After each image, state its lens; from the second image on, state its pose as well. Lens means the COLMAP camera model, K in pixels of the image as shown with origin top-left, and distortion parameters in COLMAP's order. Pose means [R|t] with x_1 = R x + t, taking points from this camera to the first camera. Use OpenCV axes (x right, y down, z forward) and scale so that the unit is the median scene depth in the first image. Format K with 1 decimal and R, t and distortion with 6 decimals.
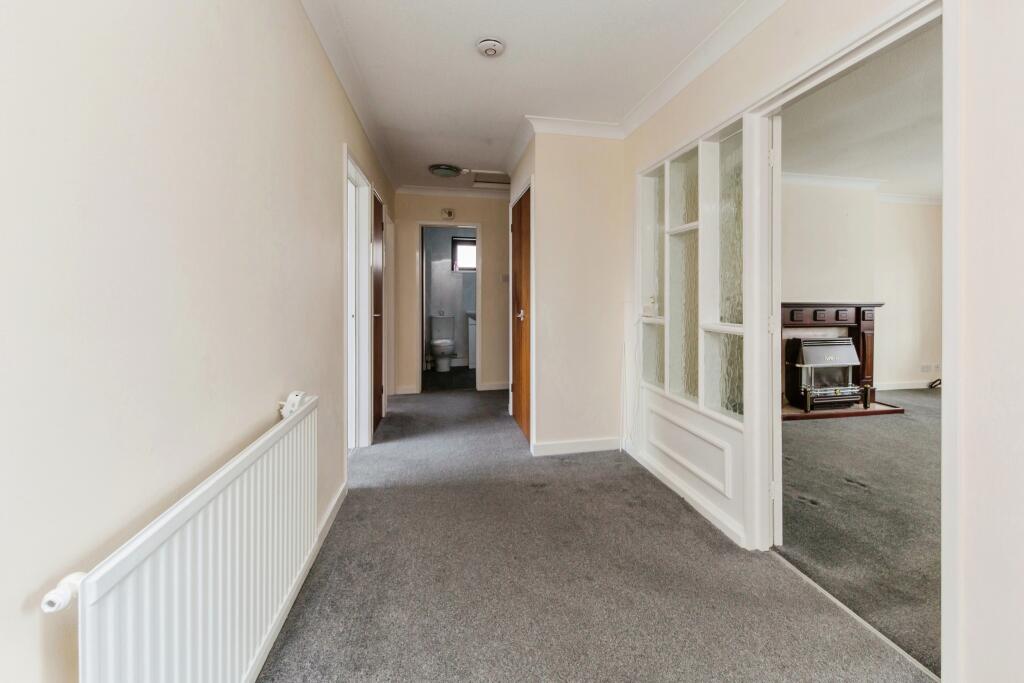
lens RADIAL K [[408.2, 0, 514.9], [0, 408.2, 294.6], [0, 0, 1]] dist [0.001079, -0.000069]
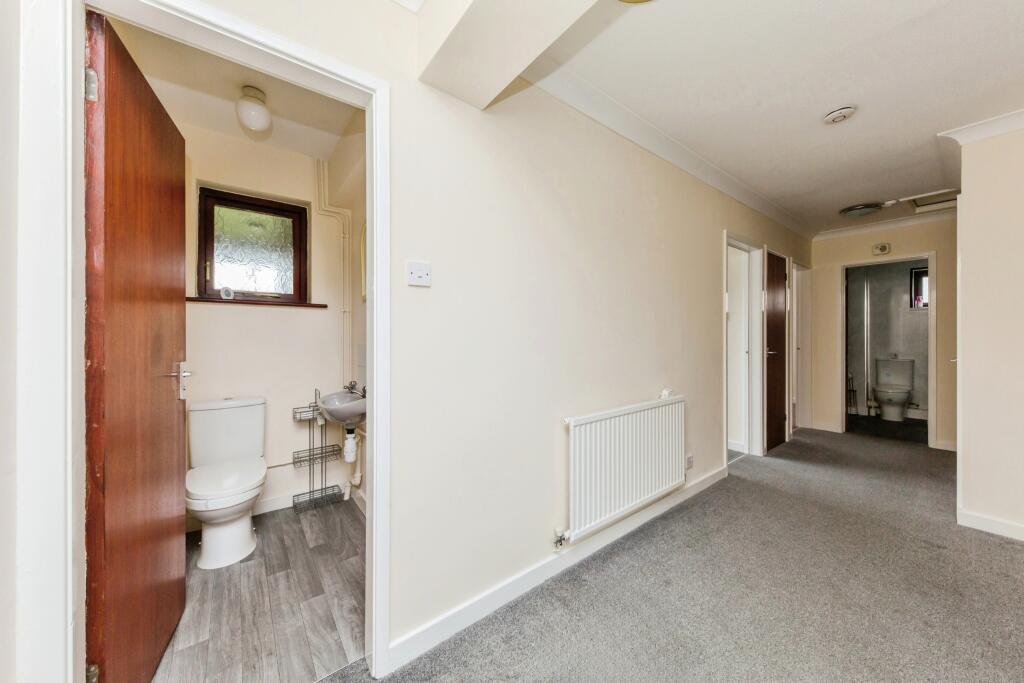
lens RADIAL K [[364.3, 0, 530.1], [0, 364.3, 339.1], [0, 0, 1]] dist [0.000295, -0.000157]
pose [[0.466067, 0.005077, -0.884735, 0.254637], [0.003406, 0.999966, 0.007532, -0.001628], [0.884743, -0.006524, 0.466034, -0.127028]]
